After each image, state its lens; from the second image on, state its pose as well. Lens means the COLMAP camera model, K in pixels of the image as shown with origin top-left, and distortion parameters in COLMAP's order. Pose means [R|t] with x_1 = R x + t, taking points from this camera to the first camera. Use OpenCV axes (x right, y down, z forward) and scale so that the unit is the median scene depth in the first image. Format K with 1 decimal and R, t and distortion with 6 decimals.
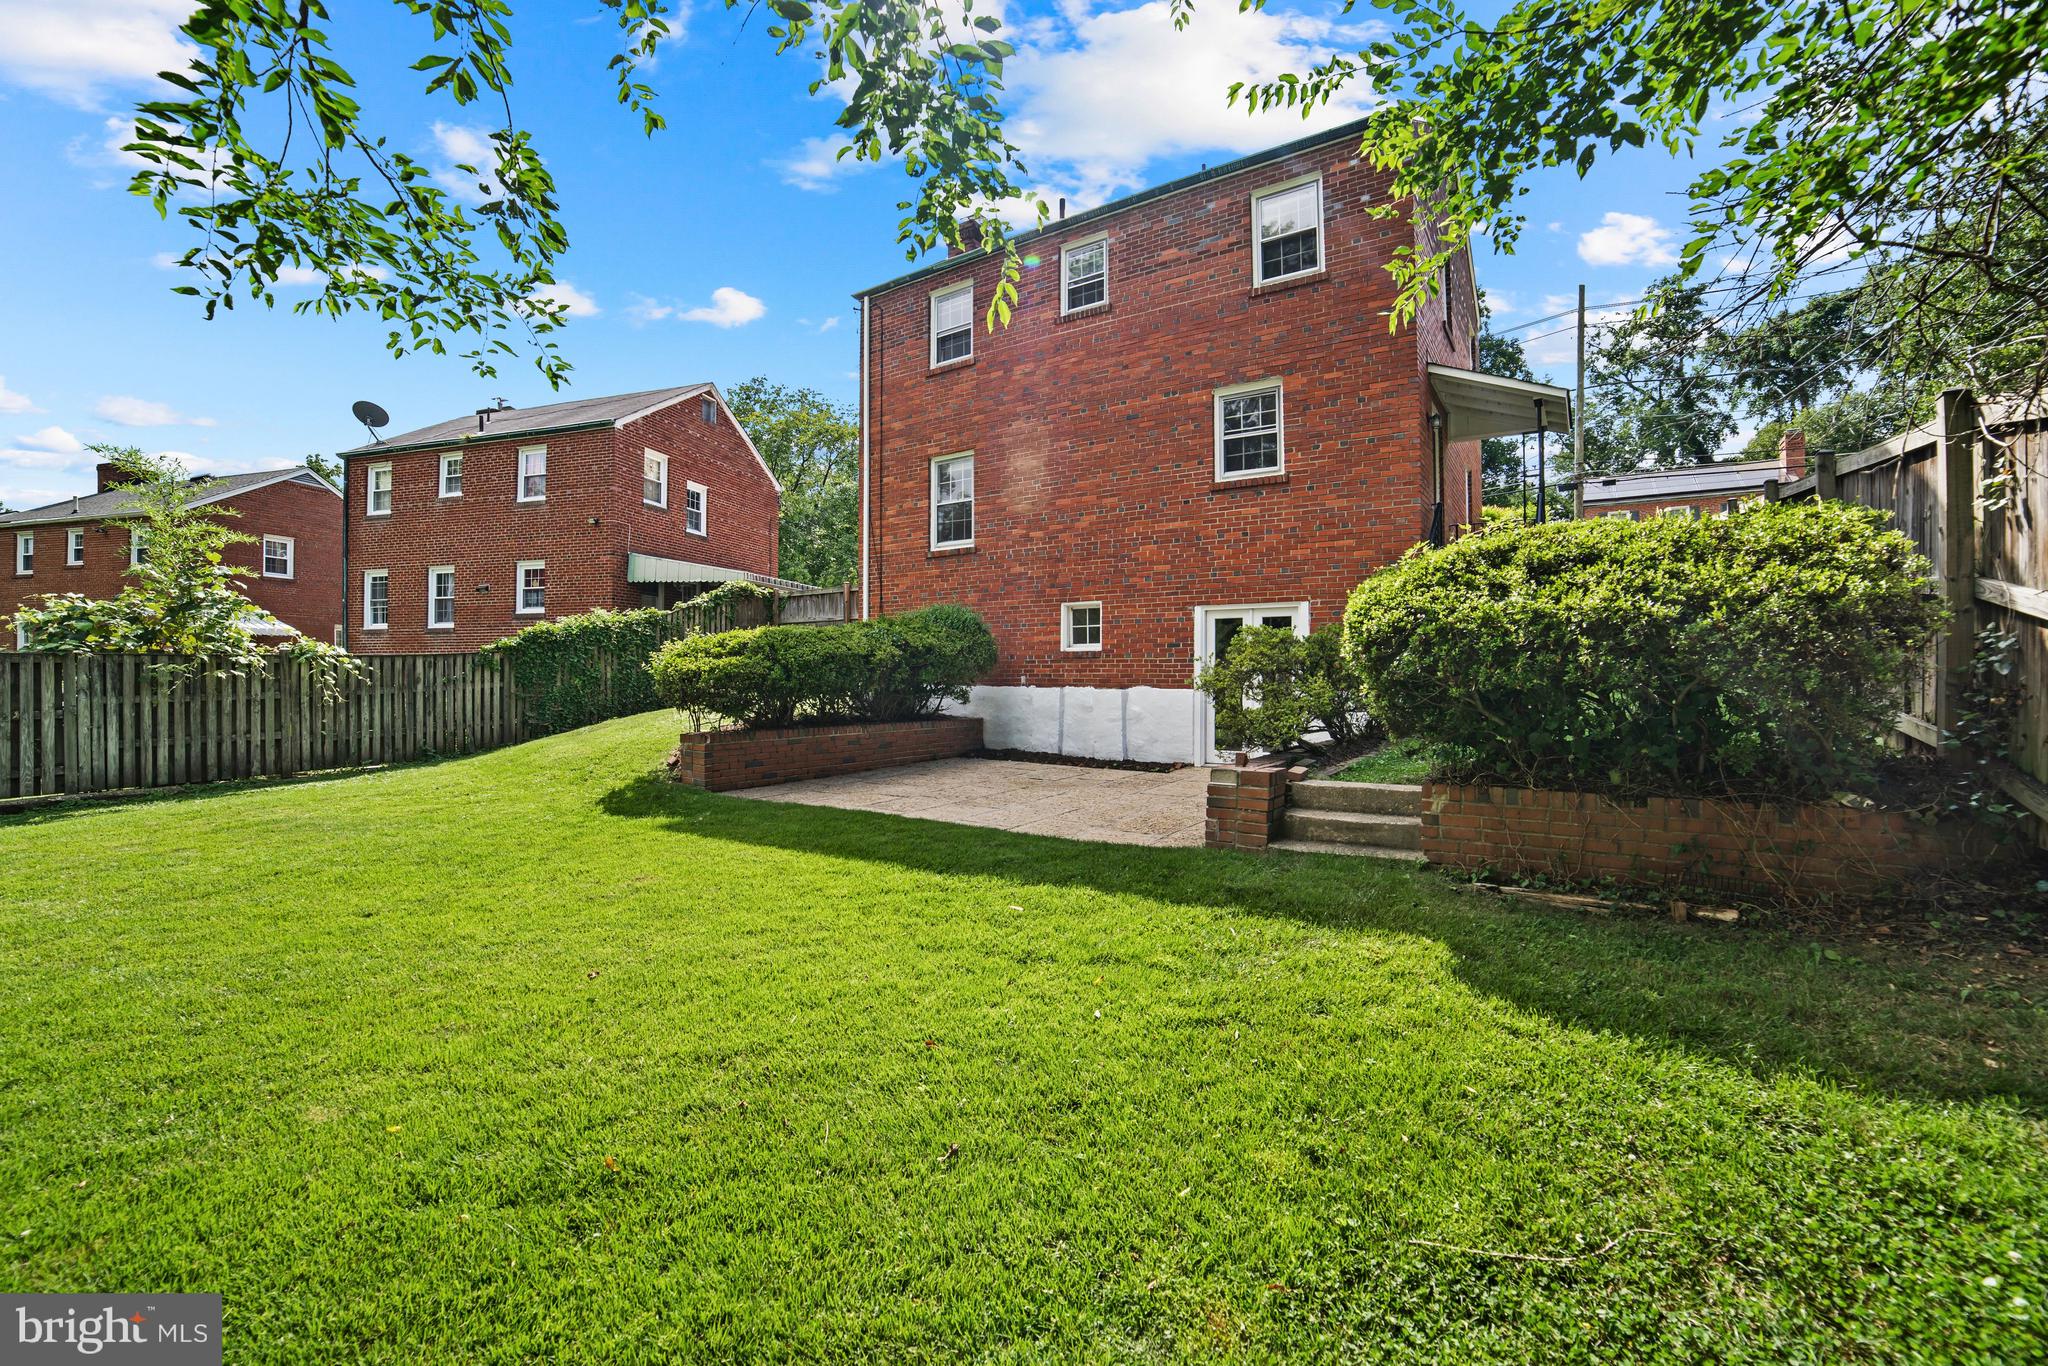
lens RADIAL K [[897.8, 0, 1015.5], [0, 897.8, 686.6], [0, 0, 1]] dist [-0.037567, 0.015086]
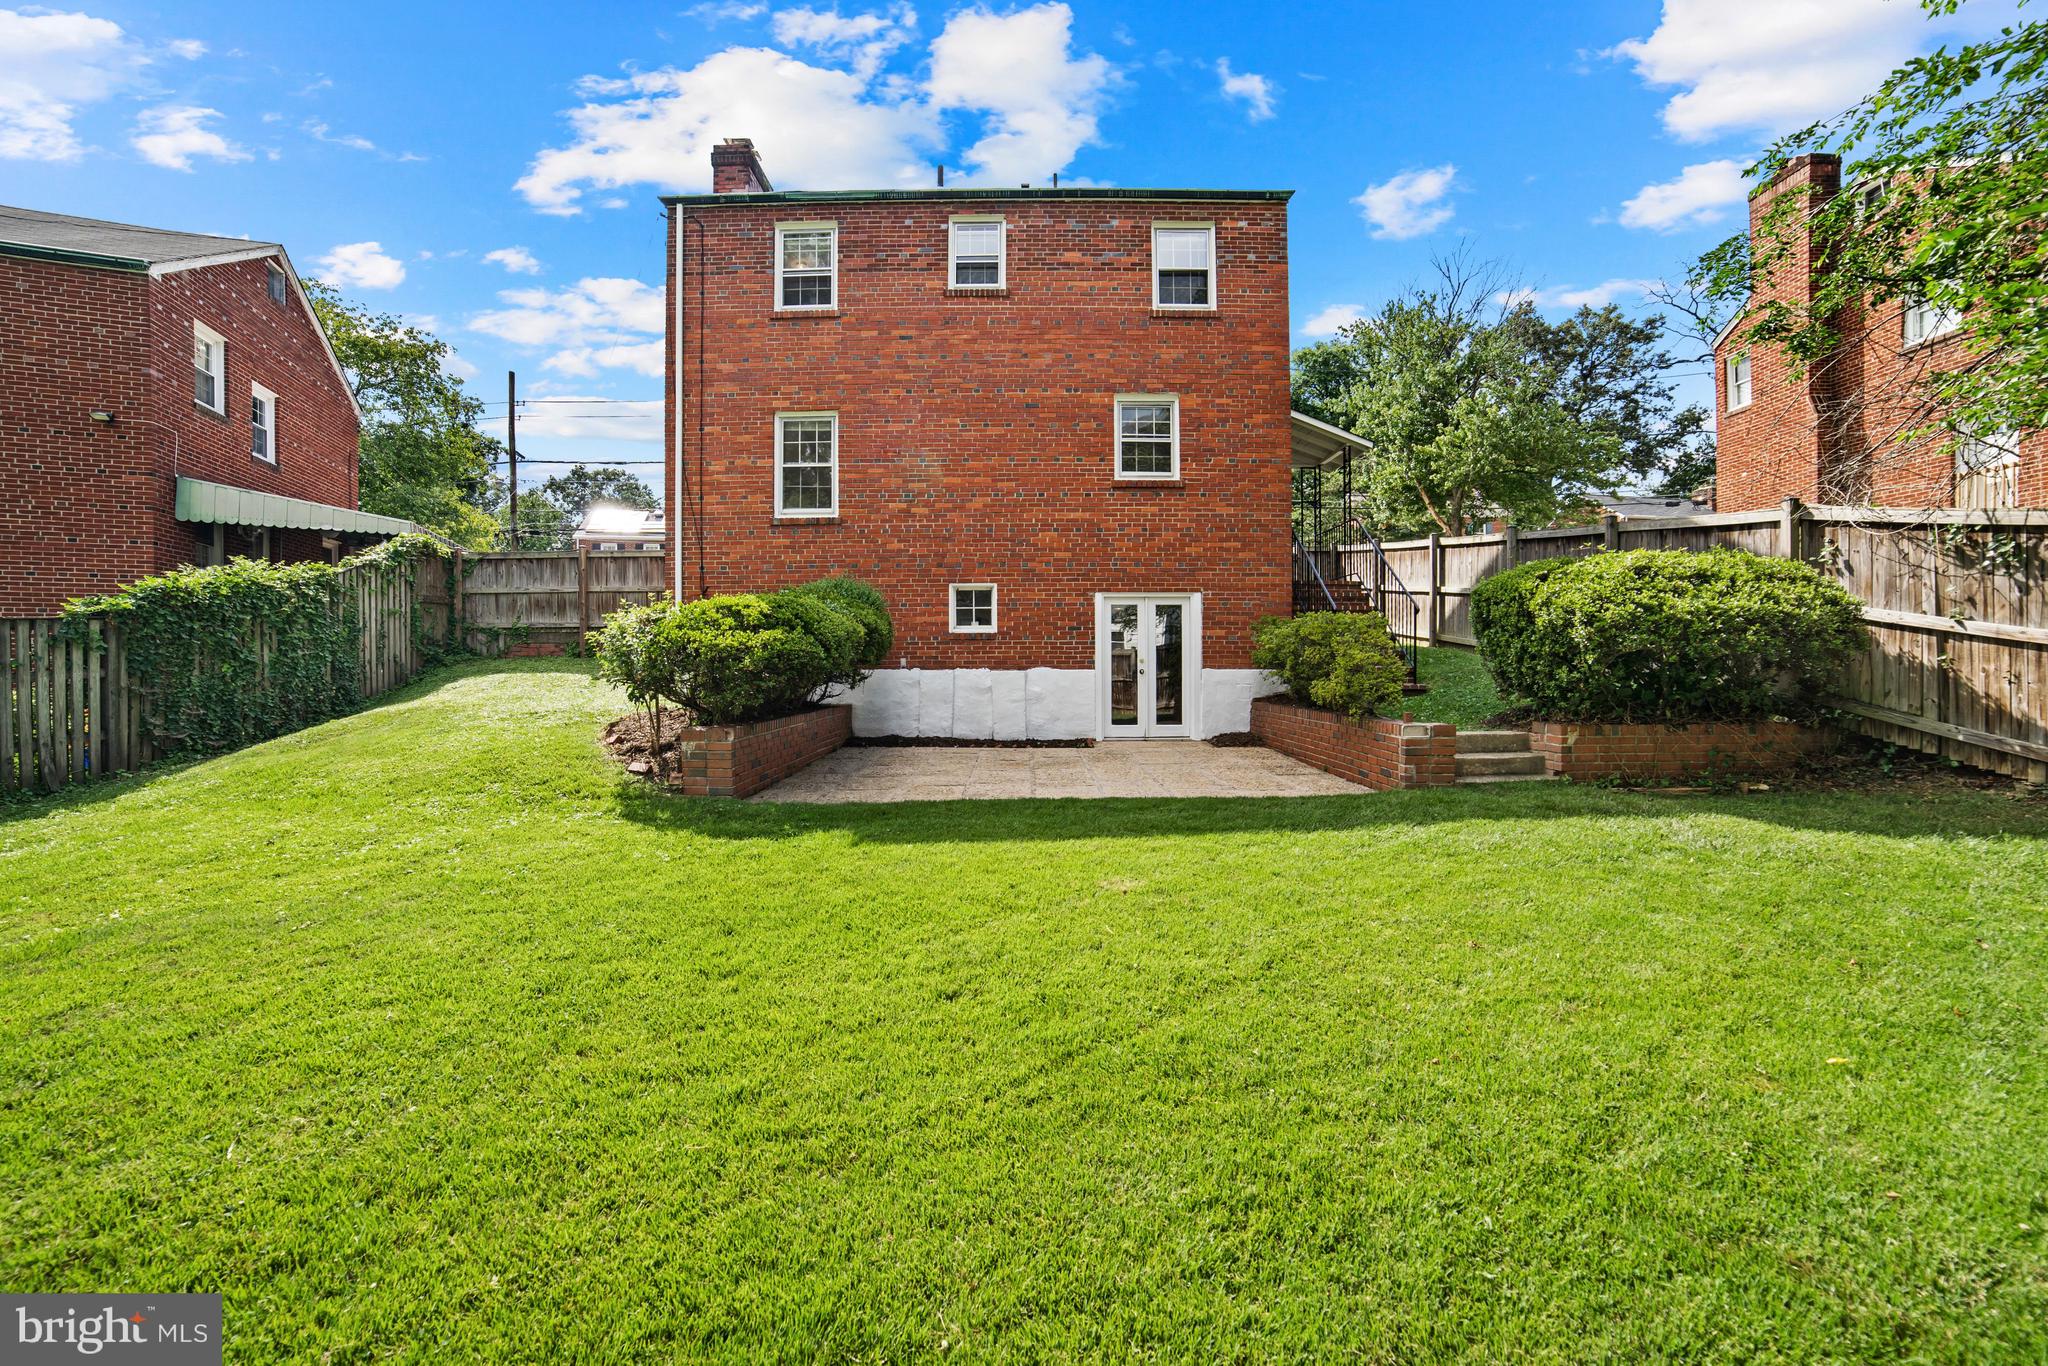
lens RADIAL K [[897.8, 0, 1024.3], [0, 897.8, 699.8], [0, 0, 1]] dist [-0.037567, 0.015086]
pose [[0.811225, -0.025268, 0.584188, -0.464317], [0.012684, 0.999591, 0.025622, 0.009748], [-0.584596, -0.013375, 0.811214, 0.158395]]
